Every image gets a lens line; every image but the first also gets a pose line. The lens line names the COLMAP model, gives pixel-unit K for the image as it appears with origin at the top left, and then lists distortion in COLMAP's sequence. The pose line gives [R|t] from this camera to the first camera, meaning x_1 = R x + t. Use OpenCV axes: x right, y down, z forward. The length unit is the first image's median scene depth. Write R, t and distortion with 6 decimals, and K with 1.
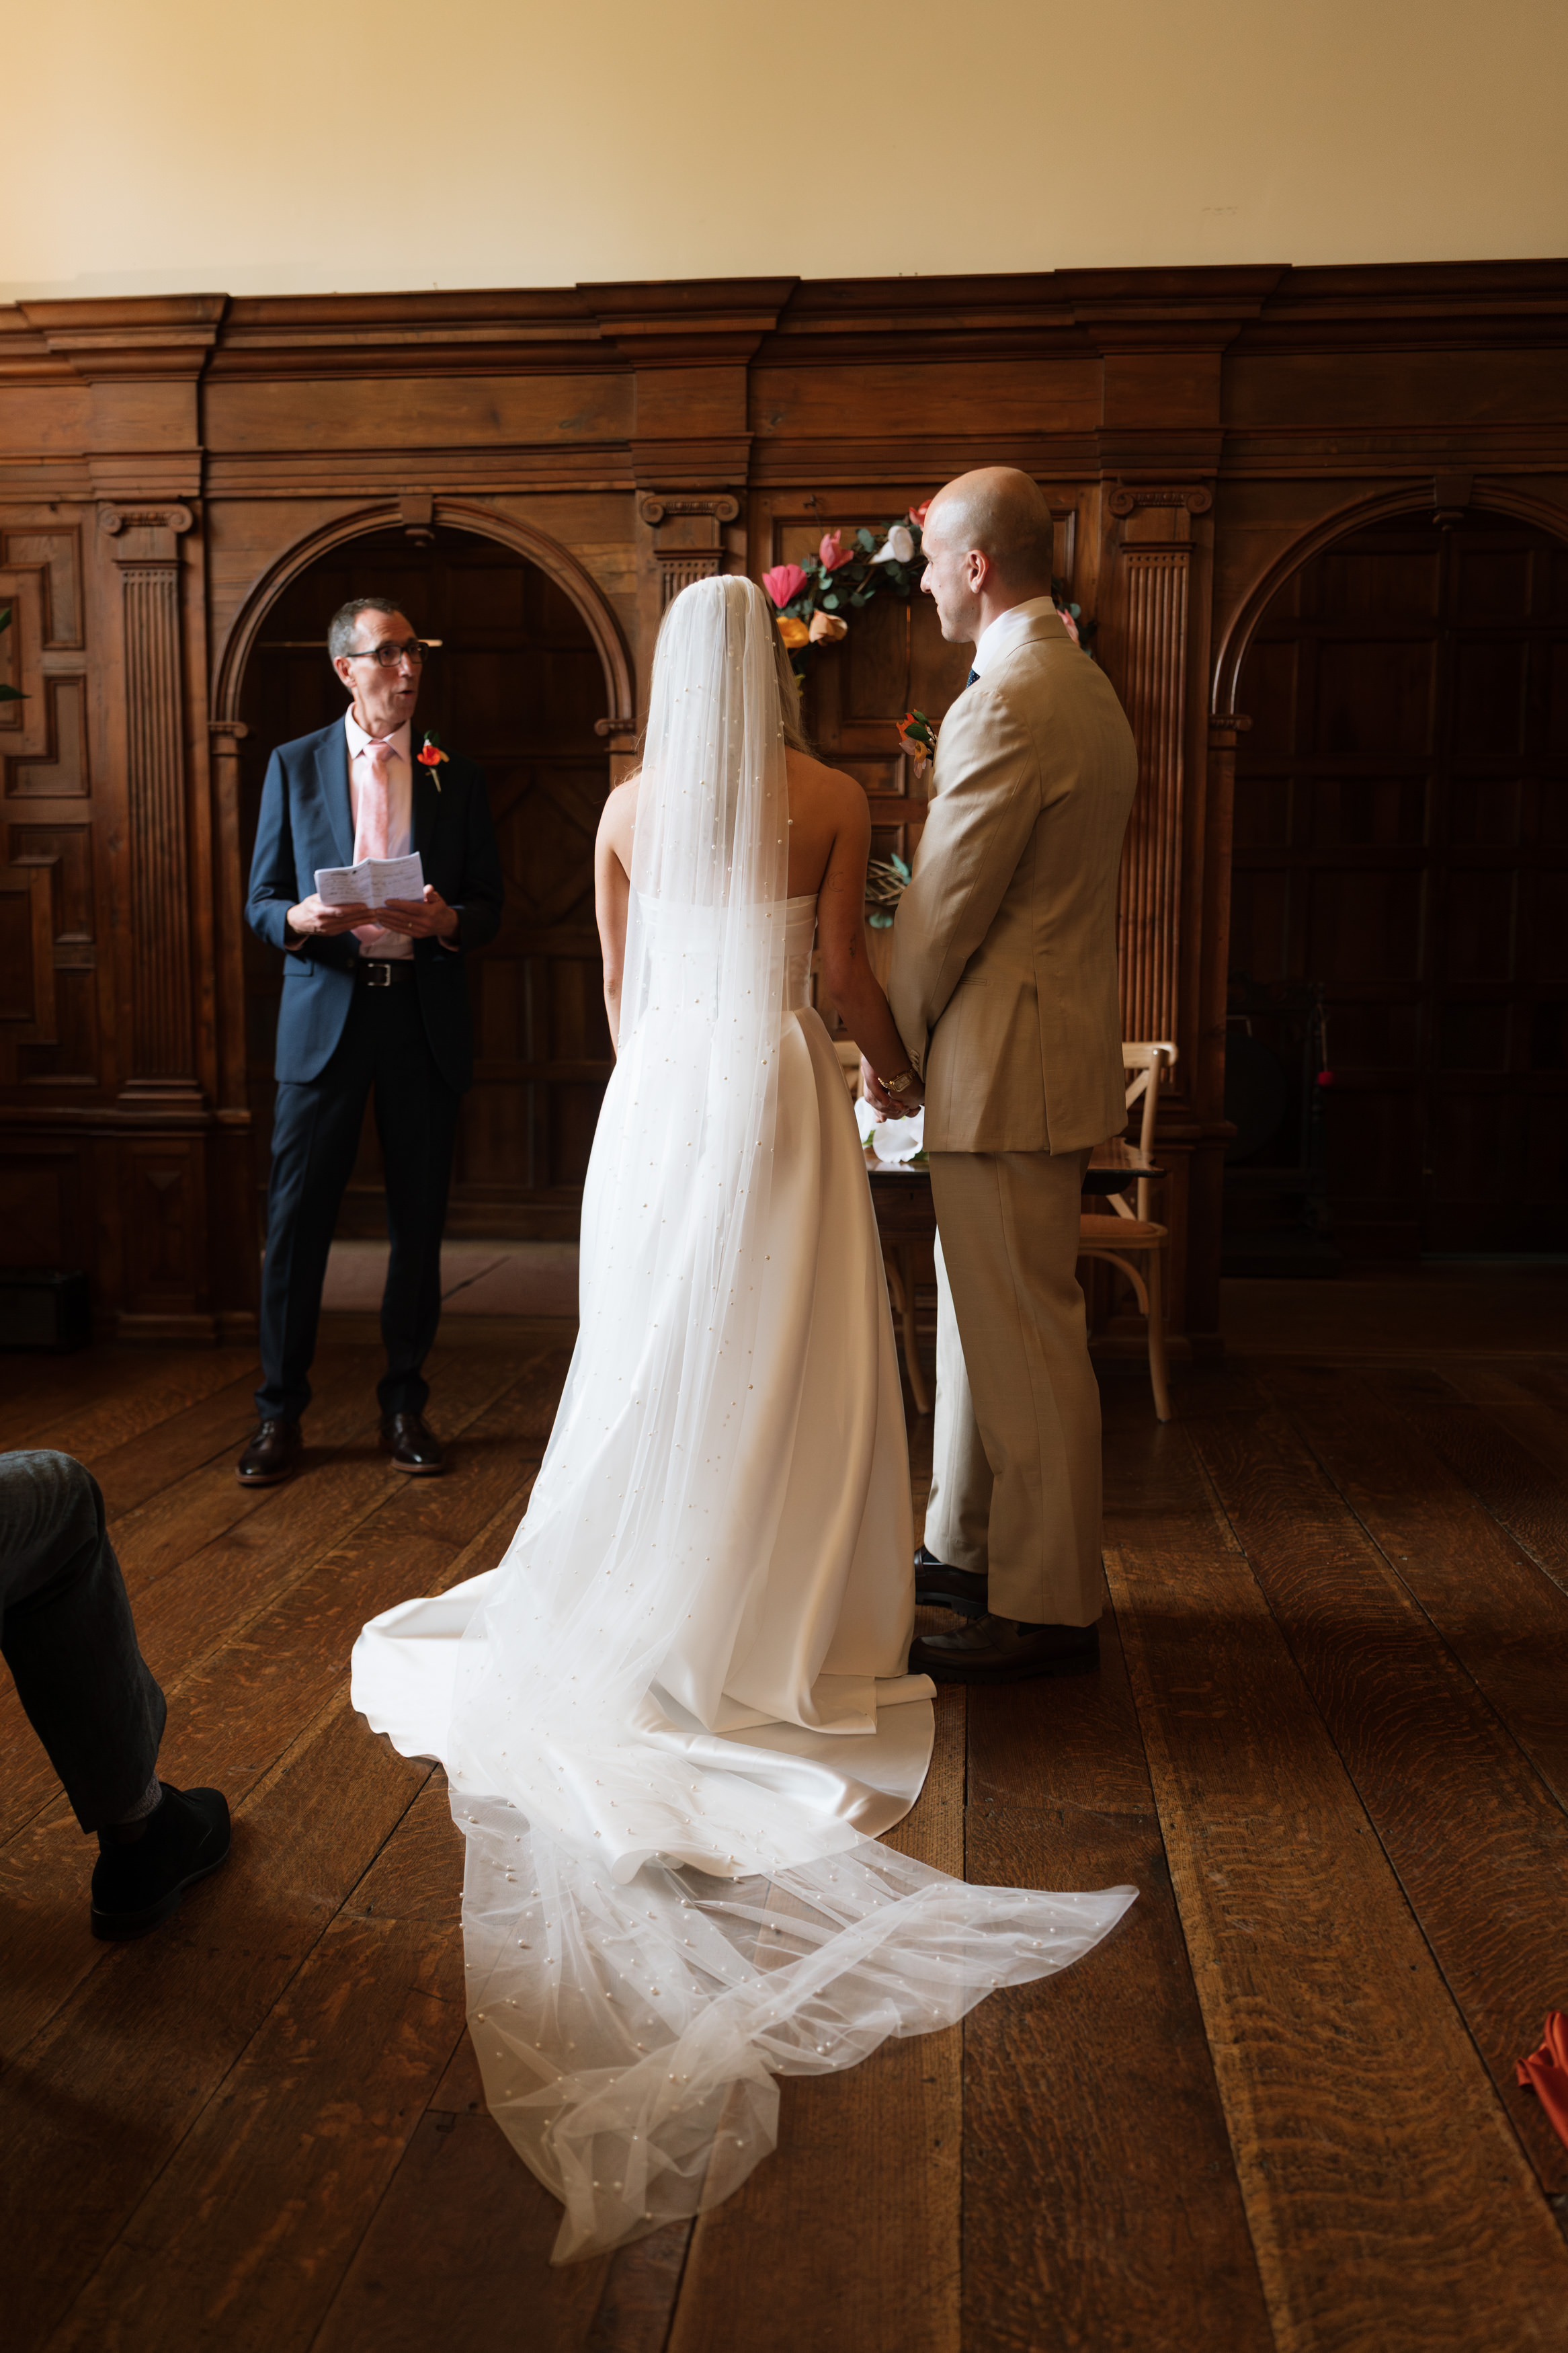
lens RADIAL K [[1895.5, 0, 766.5], [0, 1895.5, 1165.9], [0, 0, 1]] dist [-0.002143, 0.005081]
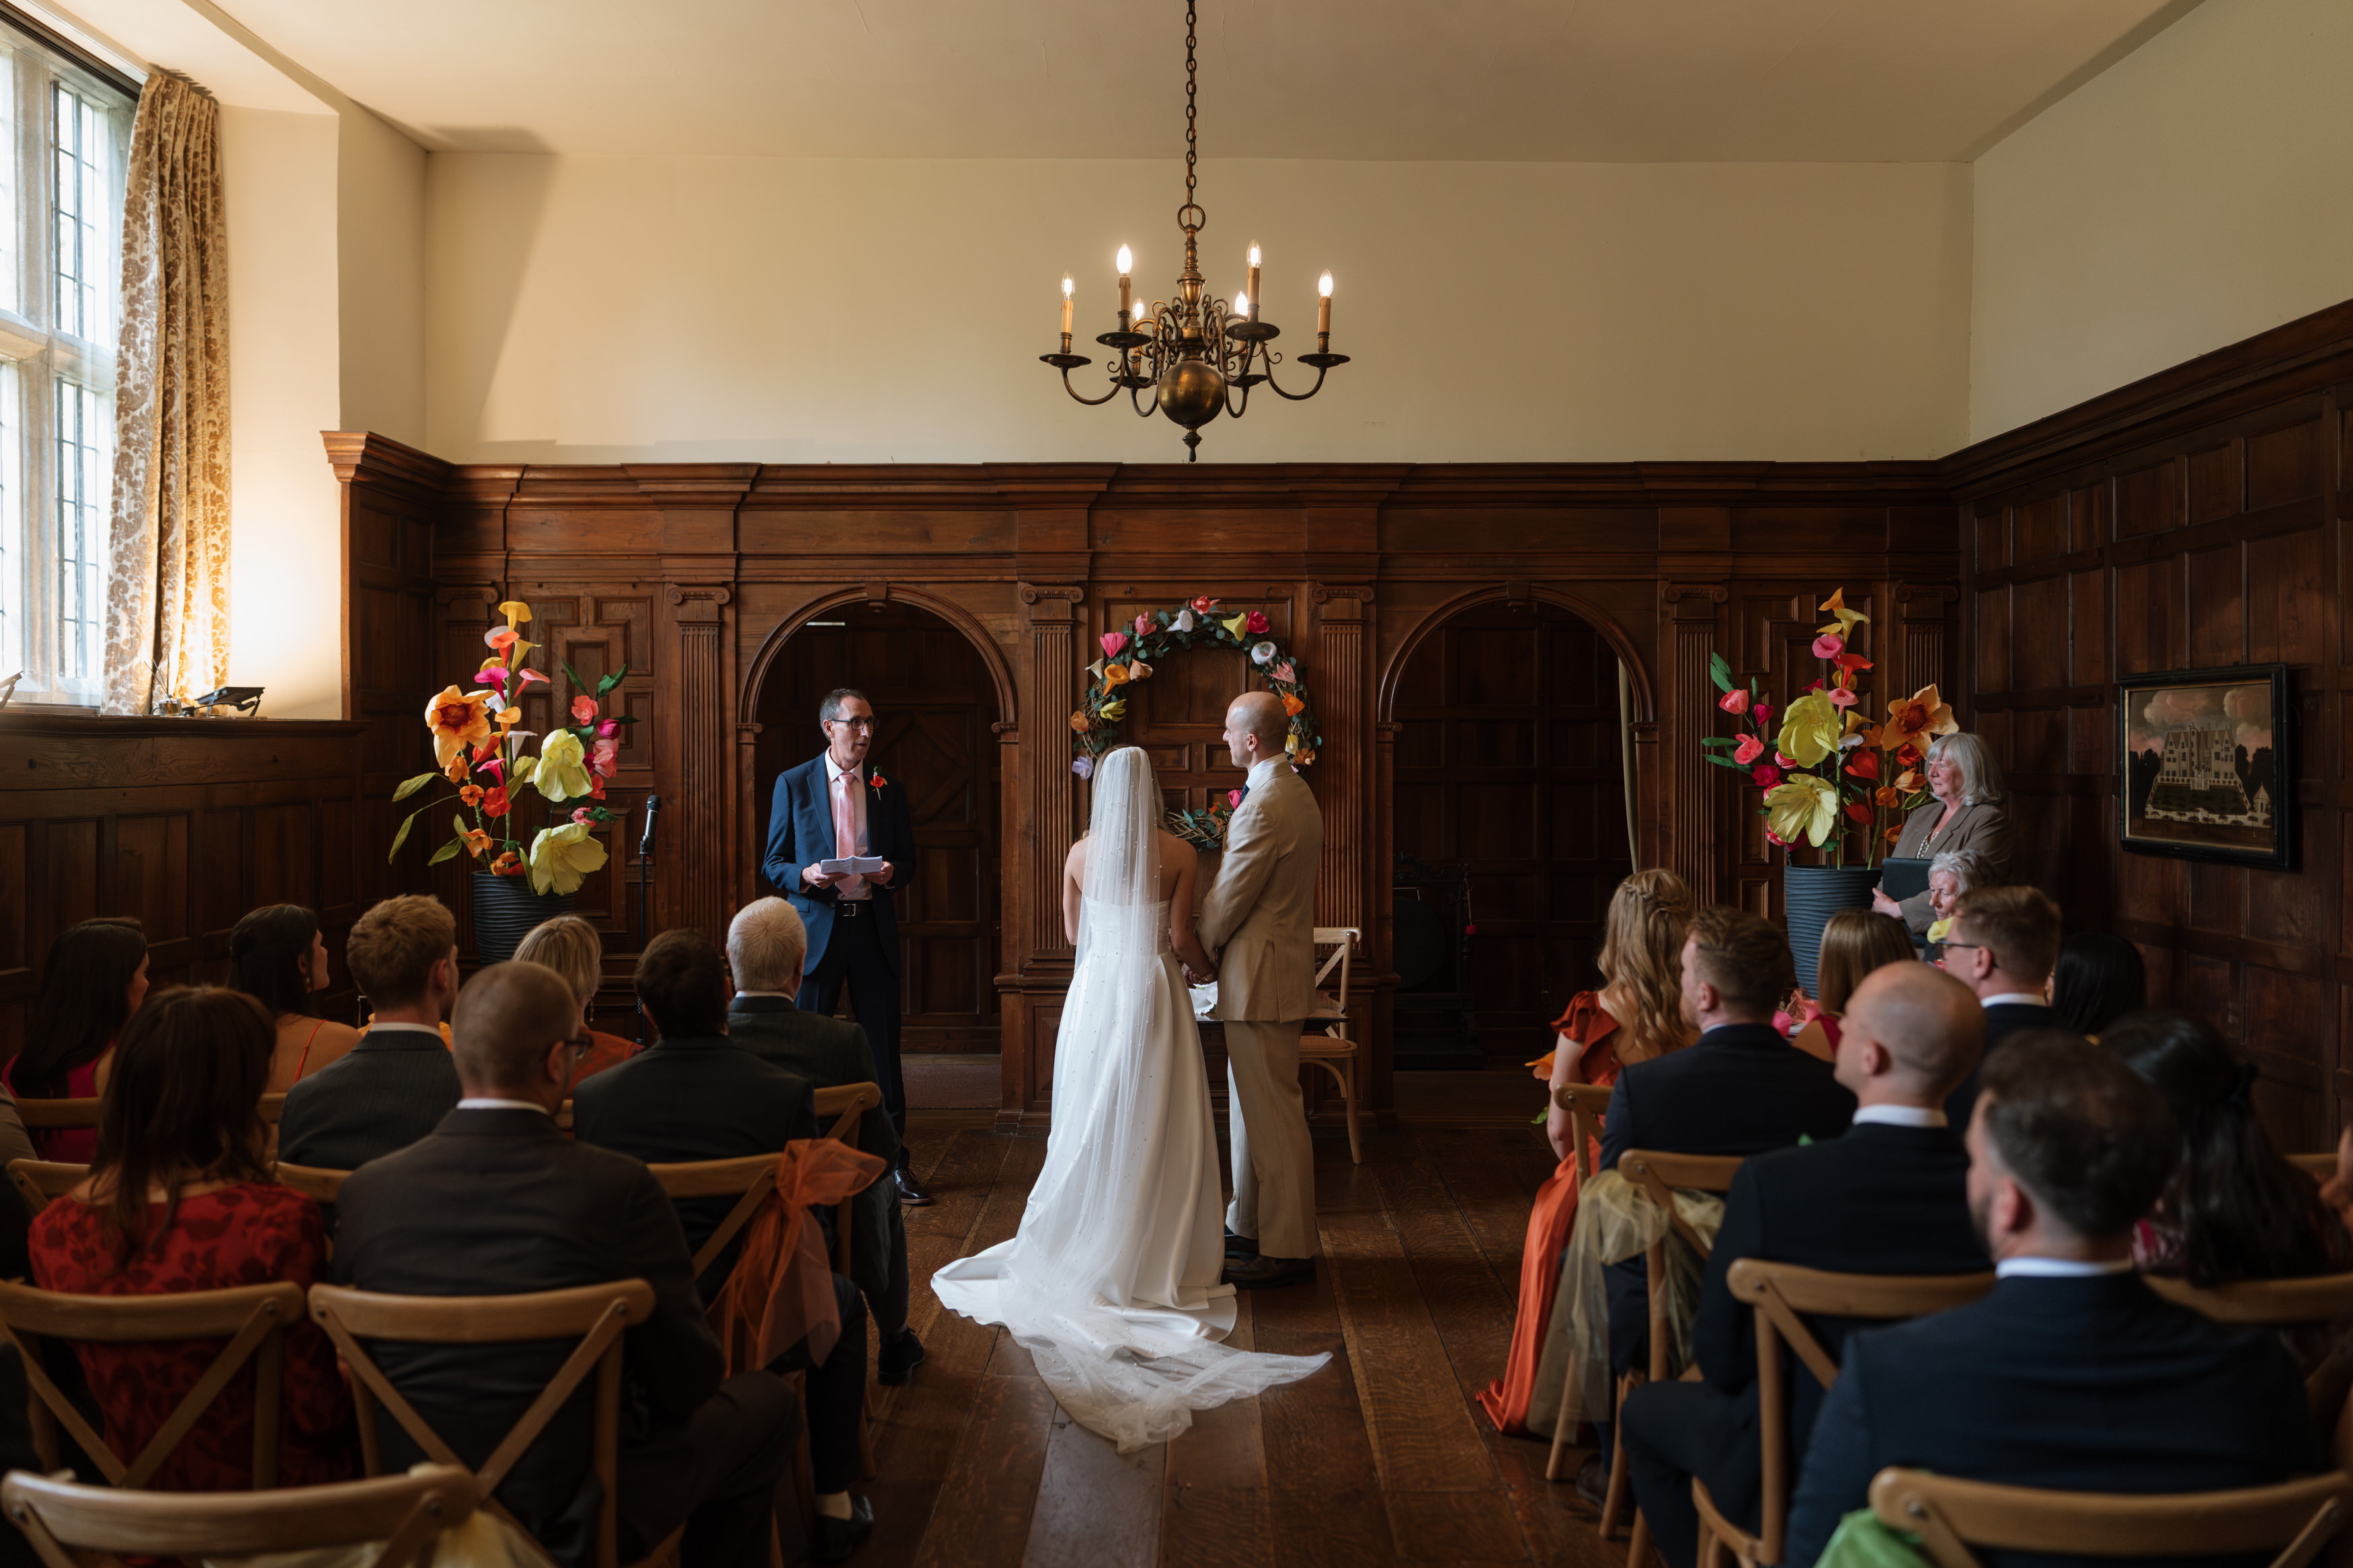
lens RADIAL K [[1895.5, 0, 1176.5], [0, 1895.5, 784.0], [0, 0, 1]] dist [-0.002143, 0.005081]
pose [[0.995496, -0.008433, 0.094430, -0.090319], [0.016632, 0.996124, -0.086374, -0.049160], [-0.093336, 0.087556, 0.991777, -0.589290]]
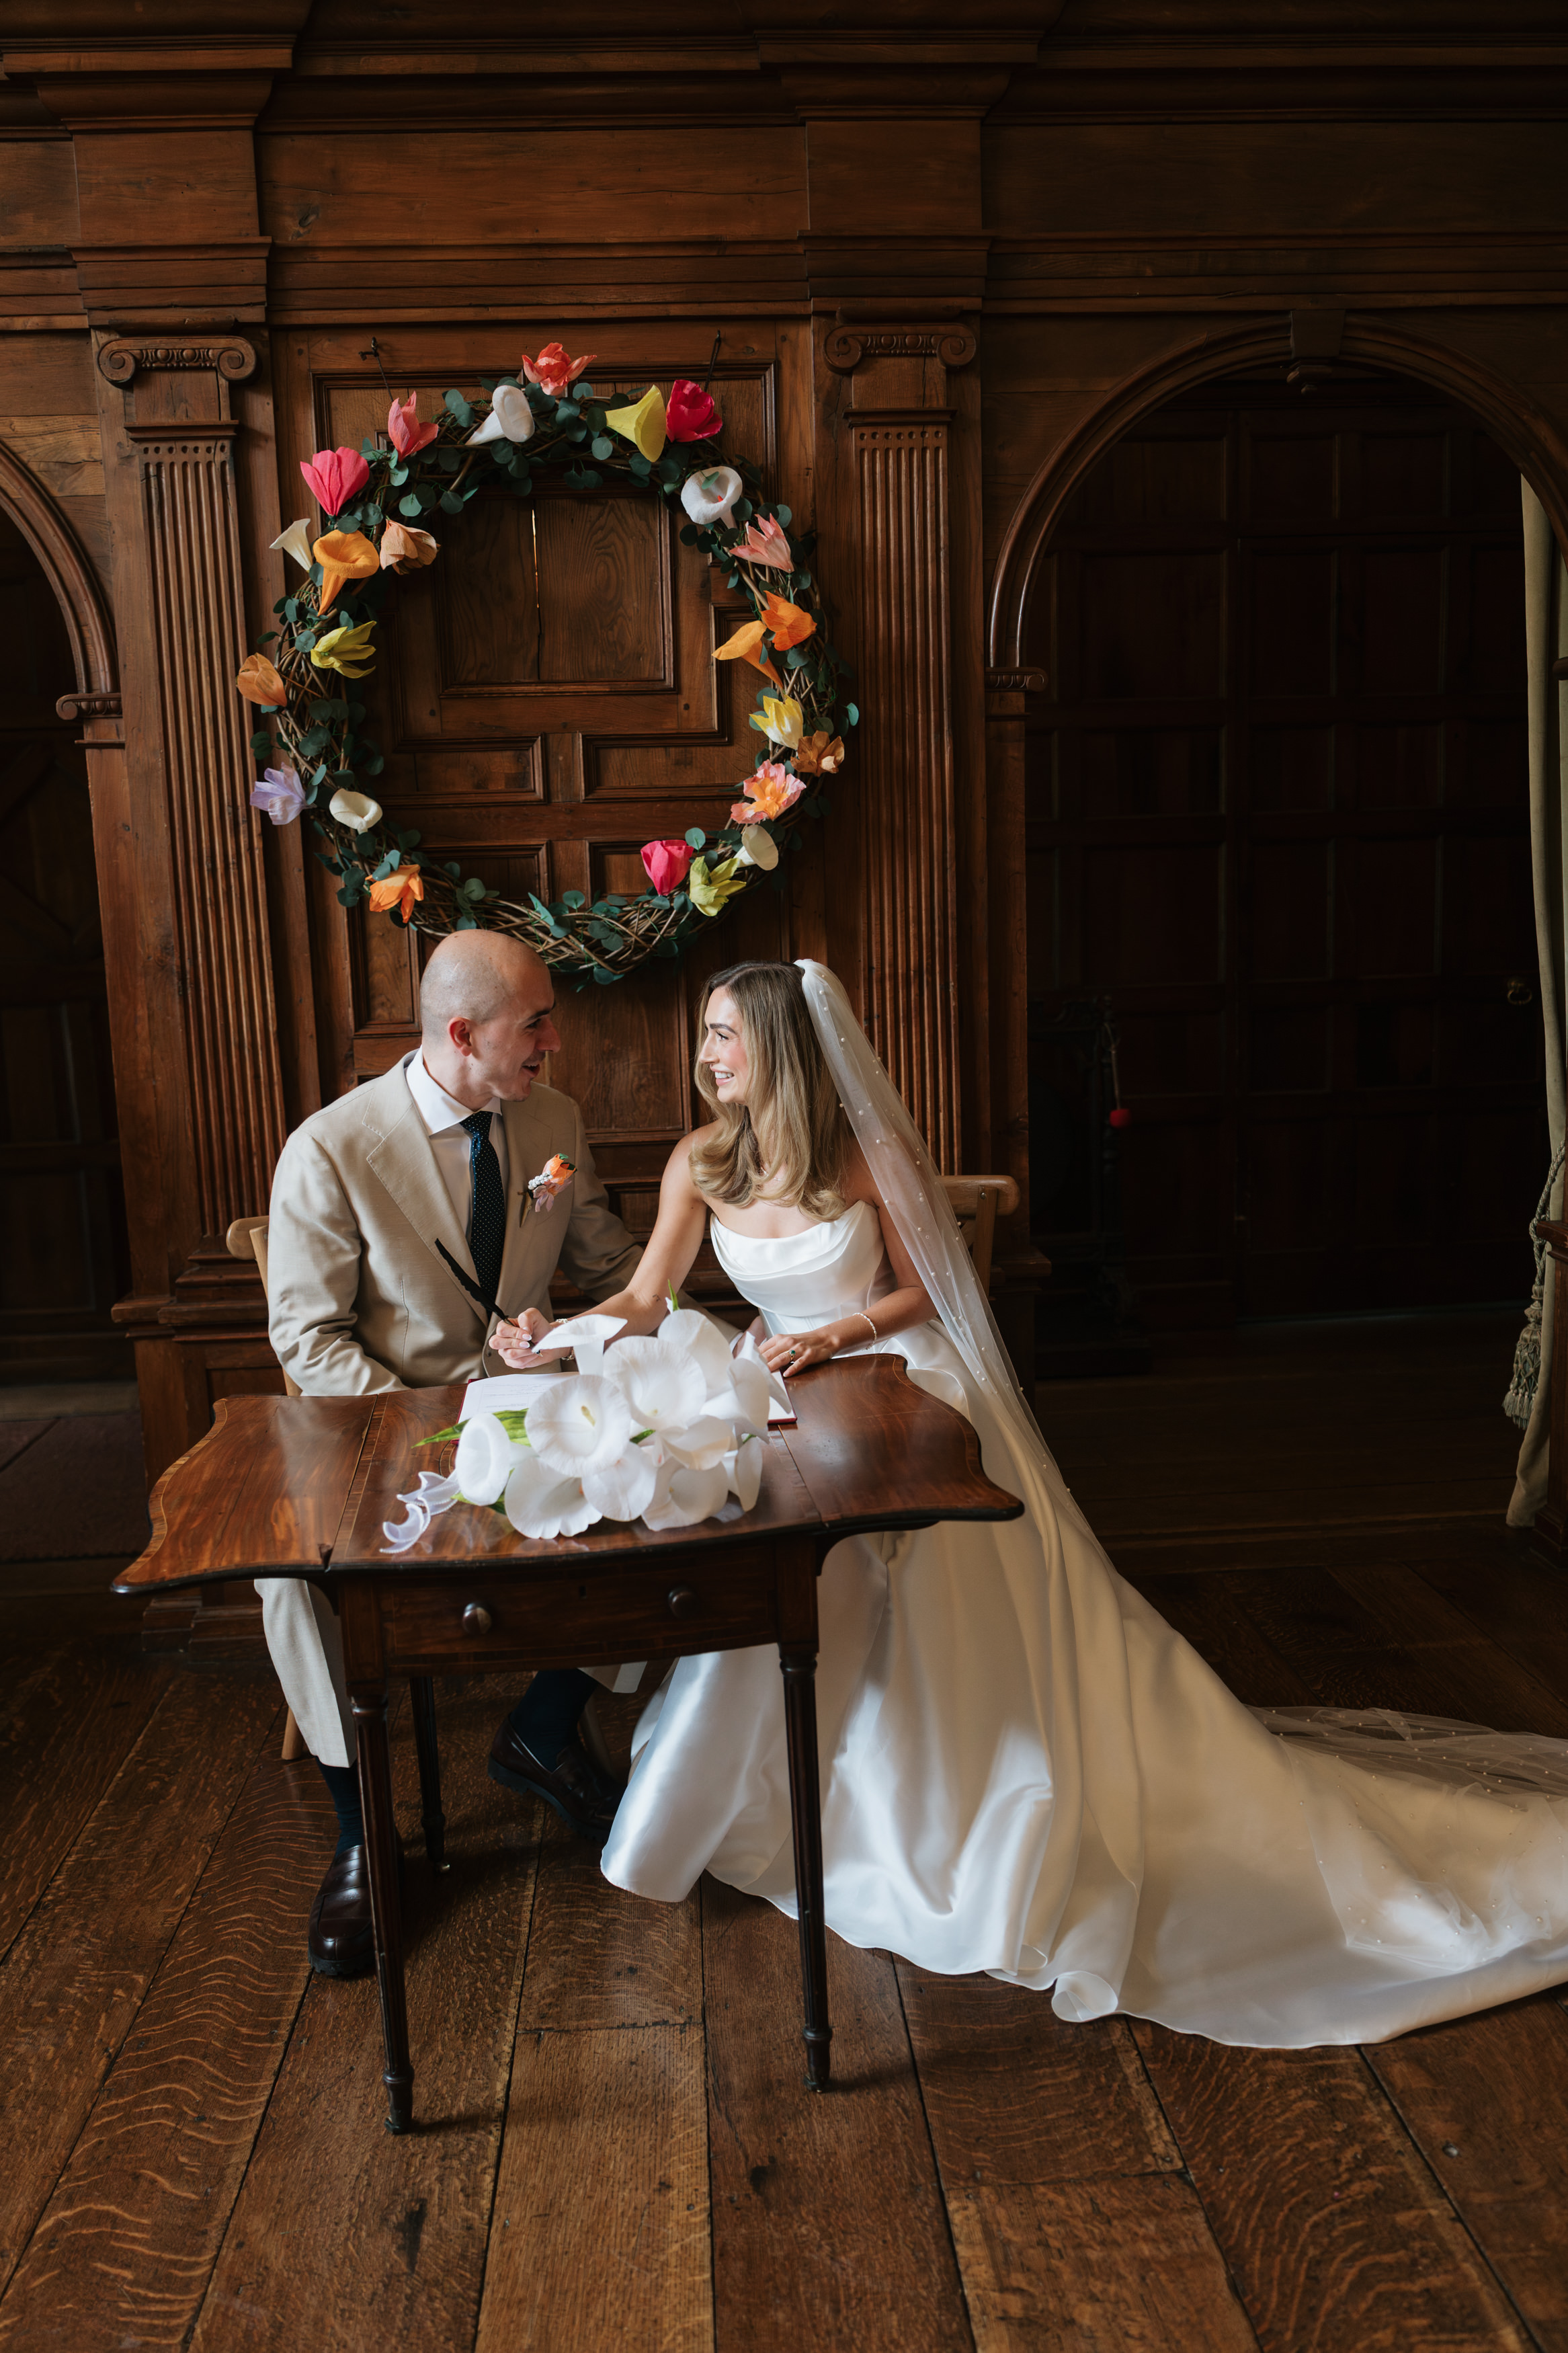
lens RADIAL K [[1895.5, 0, 766.5], [0, 1895.5, 1165.9], [0, 0, 1]] dist [-0.002143, 0.005081]
pose [[0.986534, -0.061992, 0.151350, 0.042263], [0.055577, 0.997382, 0.046258, -0.096821], [-0.153822, -0.037223, 0.987397, 0.336922]]
